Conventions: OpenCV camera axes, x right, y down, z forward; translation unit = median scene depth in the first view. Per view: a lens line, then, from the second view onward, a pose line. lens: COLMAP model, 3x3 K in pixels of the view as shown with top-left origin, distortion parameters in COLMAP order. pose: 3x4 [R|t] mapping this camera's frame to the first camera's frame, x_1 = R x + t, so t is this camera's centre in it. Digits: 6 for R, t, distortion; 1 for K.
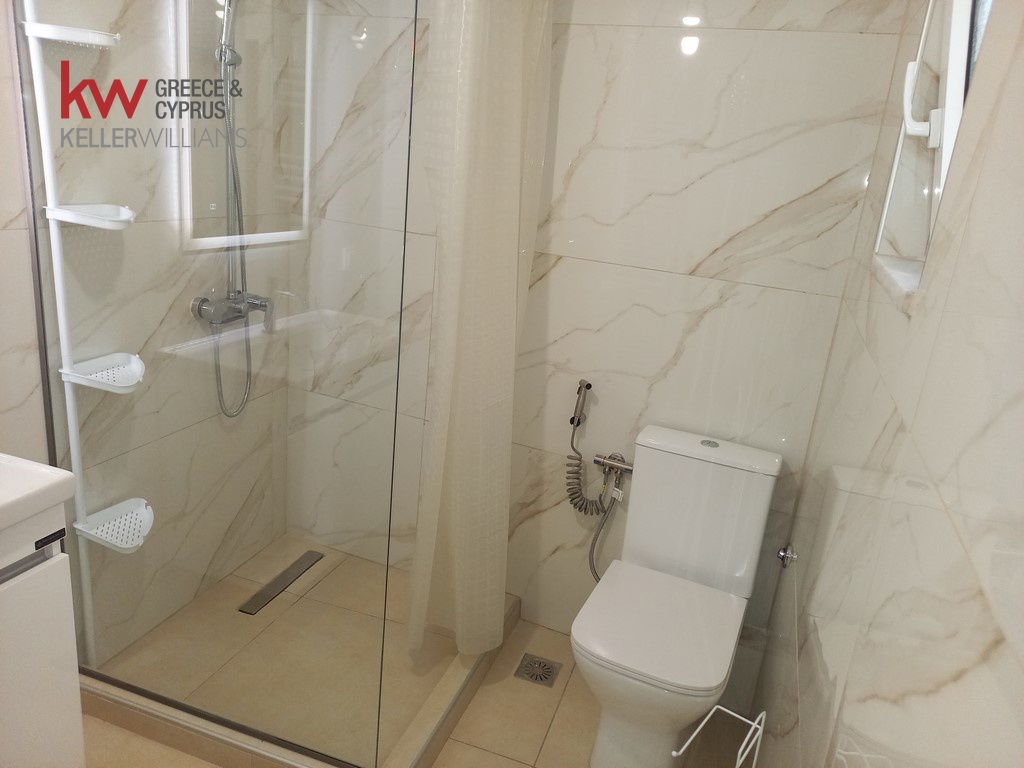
lens RADIAL K [[761.8, 0, 512.0], [0, 761.8, 384.0], [0, 0, 1]] dist [0.047648, 0.001846]
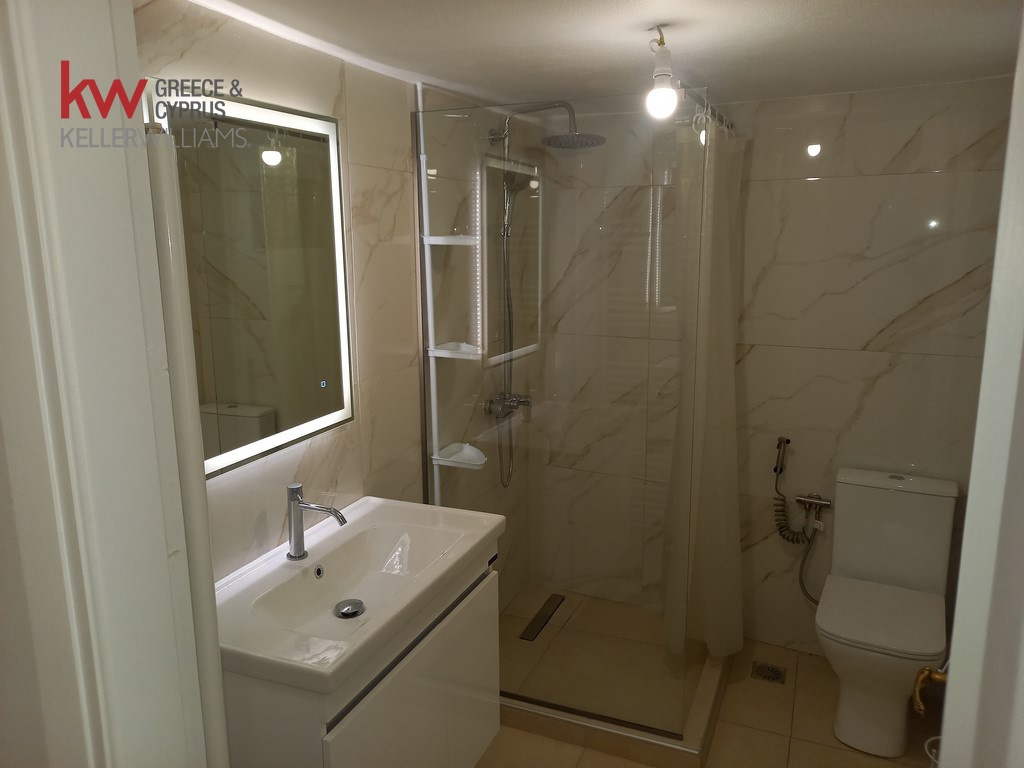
lens RADIAL K [[743.0, 0, 520.2], [0, 743.0, 384.2], [0, 0, 1]] dist [0.057418, -0.064887]
pose [[0.991599, -0.088515, -0.094323, -0.216268], [0.077919, 0.990801, -0.110646, 0.011412], [0.103250, 0.102367, 0.989374, -0.307868]]
